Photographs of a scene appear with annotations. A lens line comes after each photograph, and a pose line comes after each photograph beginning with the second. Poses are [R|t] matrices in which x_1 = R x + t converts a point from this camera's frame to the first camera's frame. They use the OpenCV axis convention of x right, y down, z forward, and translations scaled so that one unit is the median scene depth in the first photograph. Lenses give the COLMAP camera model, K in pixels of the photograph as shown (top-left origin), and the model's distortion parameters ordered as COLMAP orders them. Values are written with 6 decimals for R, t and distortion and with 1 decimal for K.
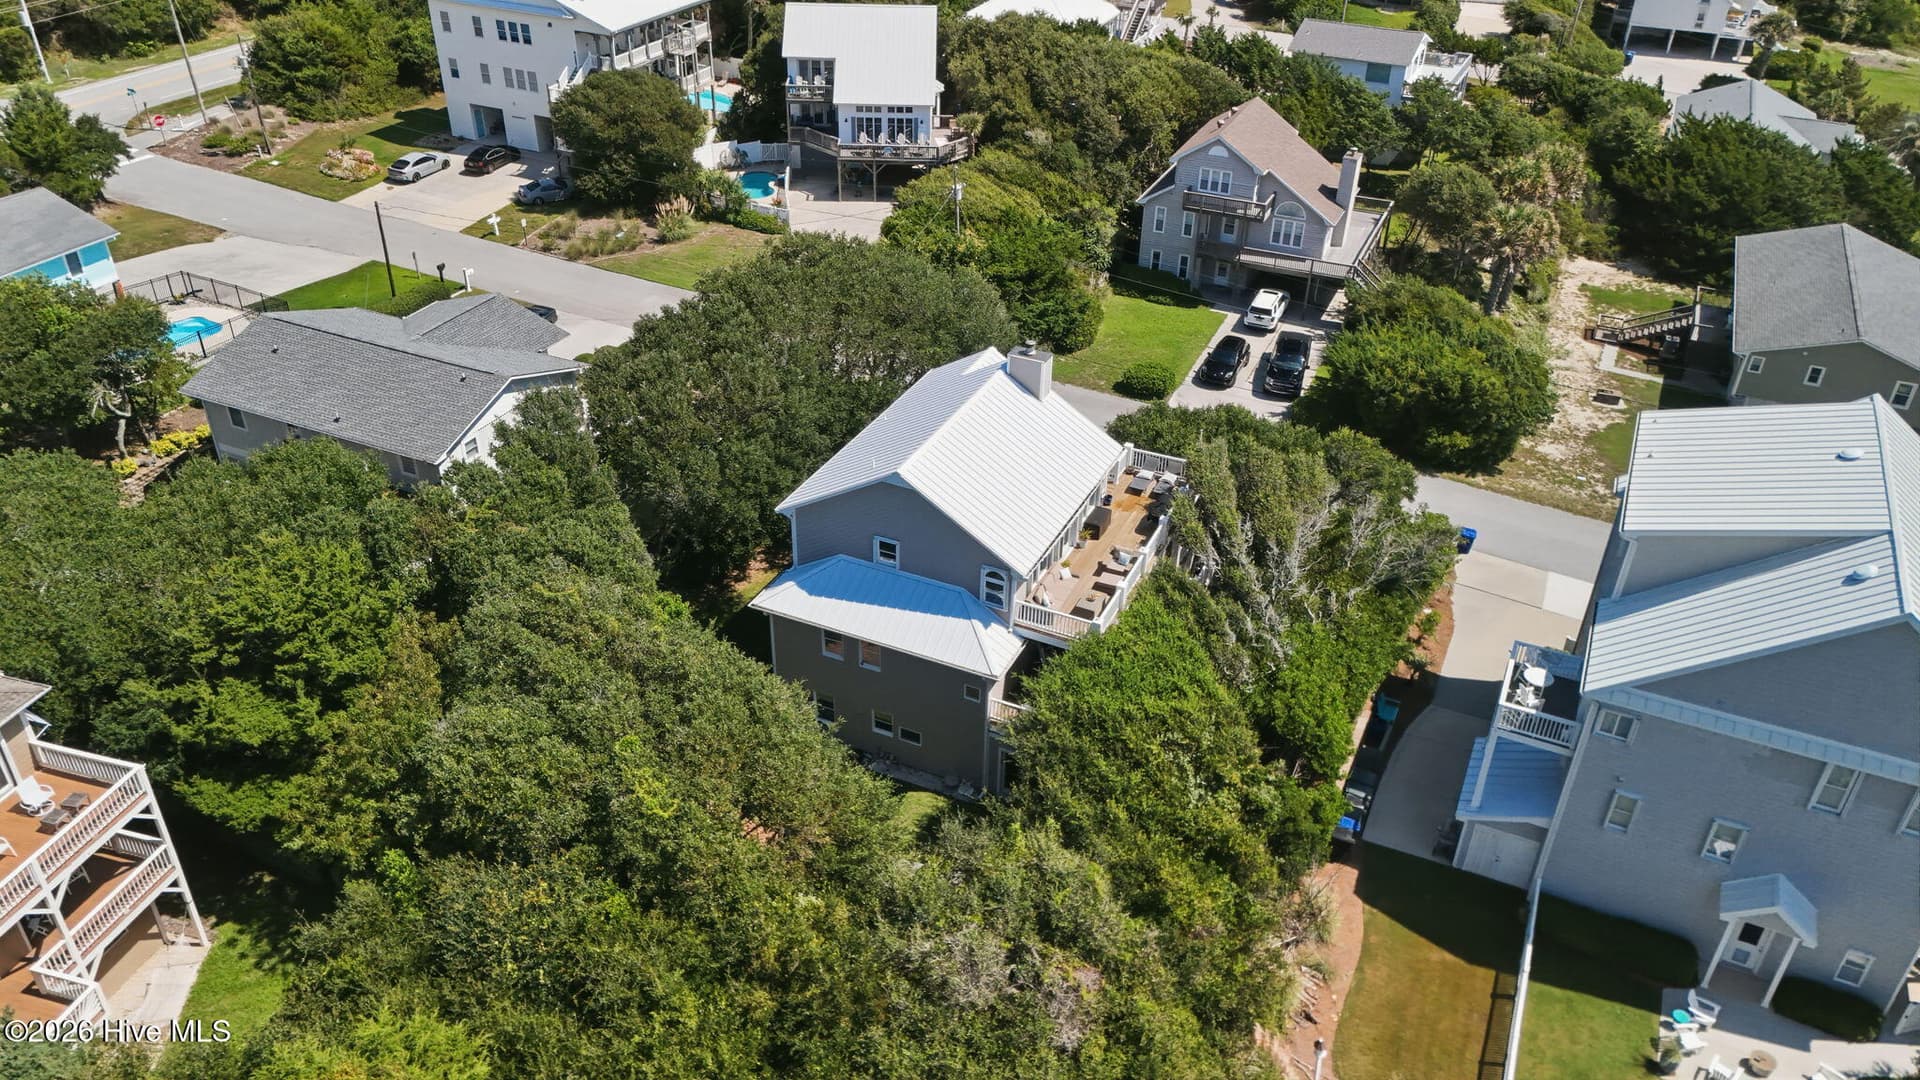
lens RADIAL K [[1412.1, 0, 960.0], [0, 1412.1, 540.0], [0, 0, 1]] dist [0.064692, -0.062571]
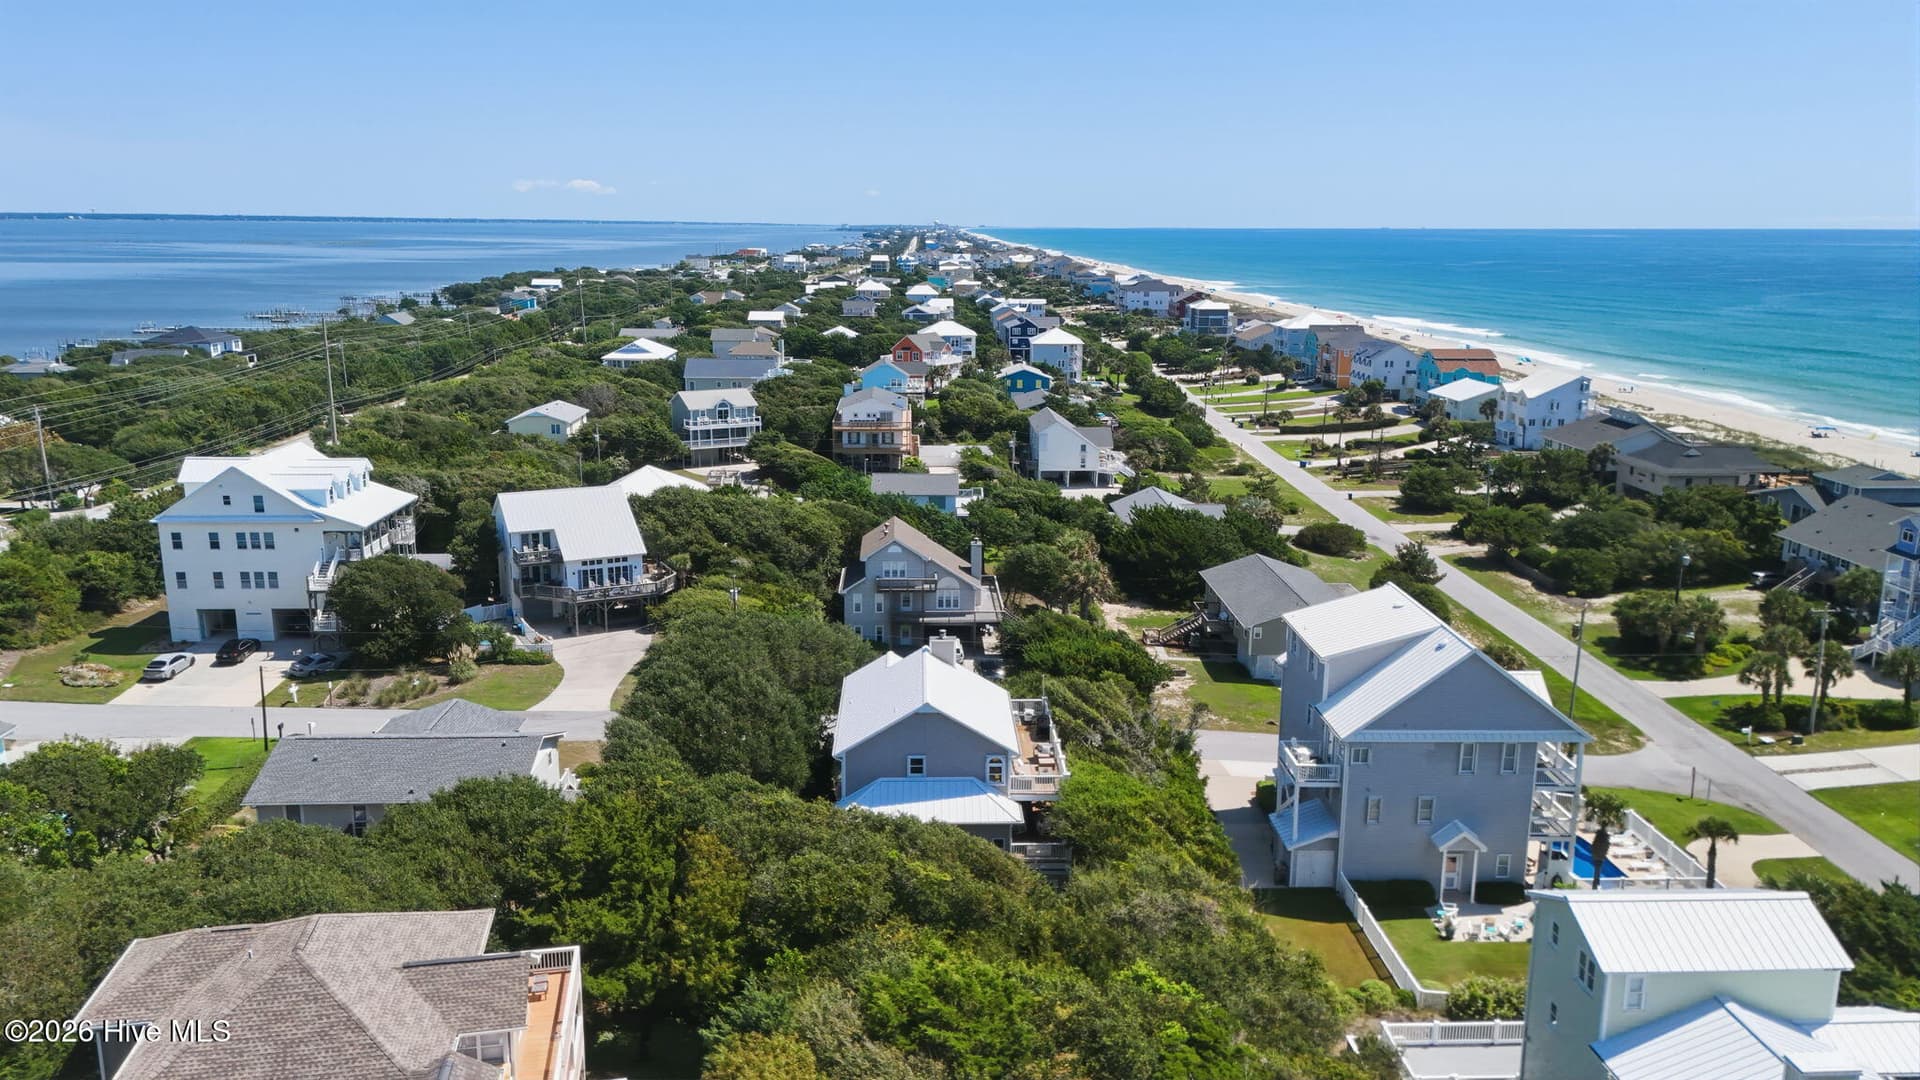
lens RADIAL K [[1412.1, 0, 960.0], [0, 1412.1, 540.0], [0, 0, 1]] dist [0.064692, -0.062571]
pose [[0.892081, -0.110392, 0.438183, -0.317572], [0.253045, 0.925437, -0.282019, 0.109138], [-0.374378, 0.362464, 0.853499, -0.185502]]
